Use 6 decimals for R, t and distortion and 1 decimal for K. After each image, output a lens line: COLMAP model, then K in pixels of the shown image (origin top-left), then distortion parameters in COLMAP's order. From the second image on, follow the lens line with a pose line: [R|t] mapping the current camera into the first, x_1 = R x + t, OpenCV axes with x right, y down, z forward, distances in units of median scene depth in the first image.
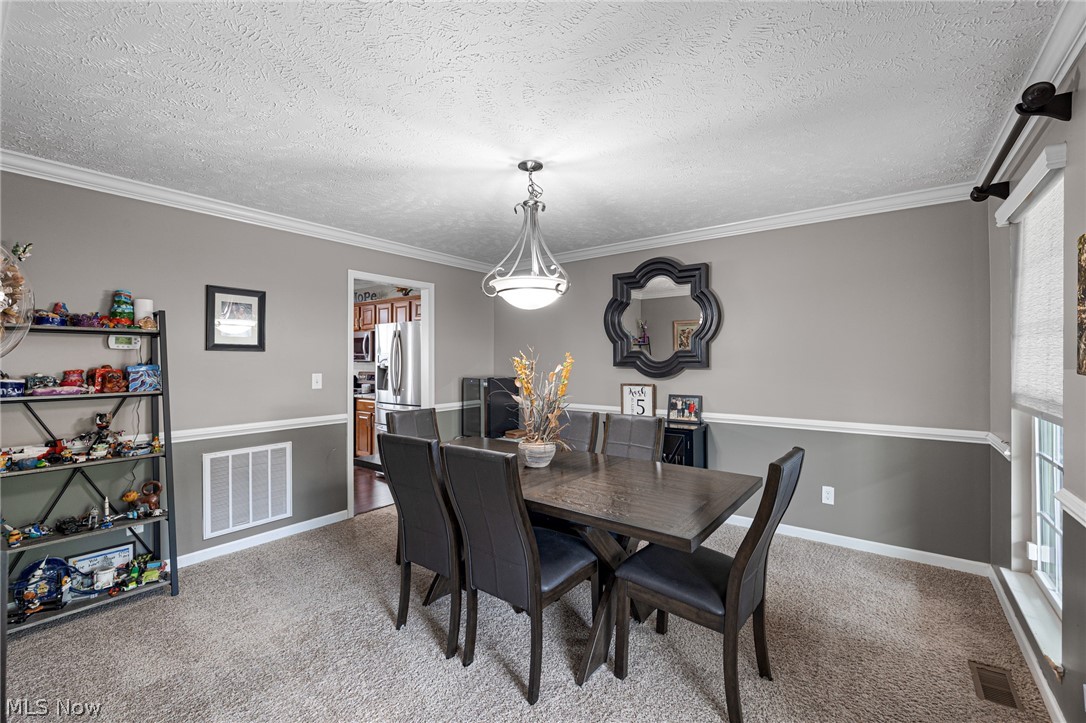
lens RADIAL K [[458.9, 0, 536.7], [0, 458.9, 360.1], [0, 0, 1]] dist [0.002581, 0.000106]
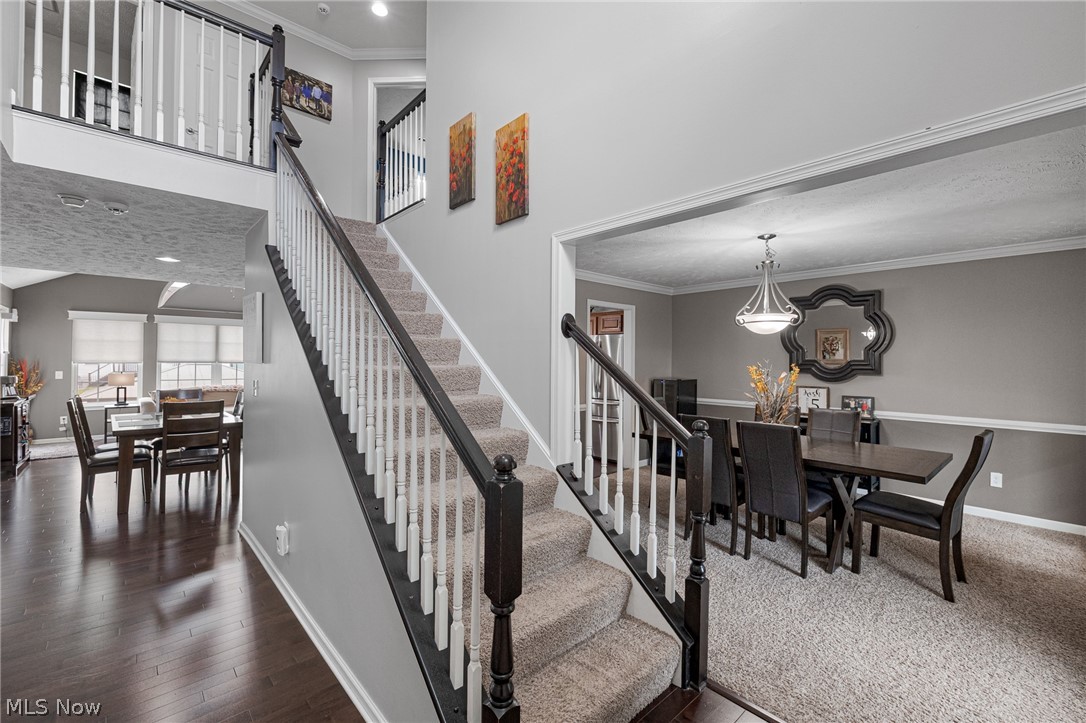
lens RADIAL K [[458.9, 0, 539.9], [0, 458.9, 356.7], [0, 0, 1]] dist [0.002581, 0.000106]
pose [[0.984391, 0.007631, -0.175832, -0.313658], [-0.008789, 0.999944, -0.005809, -0.016309], [0.175778, 0.007264, 0.984403, -0.381712]]
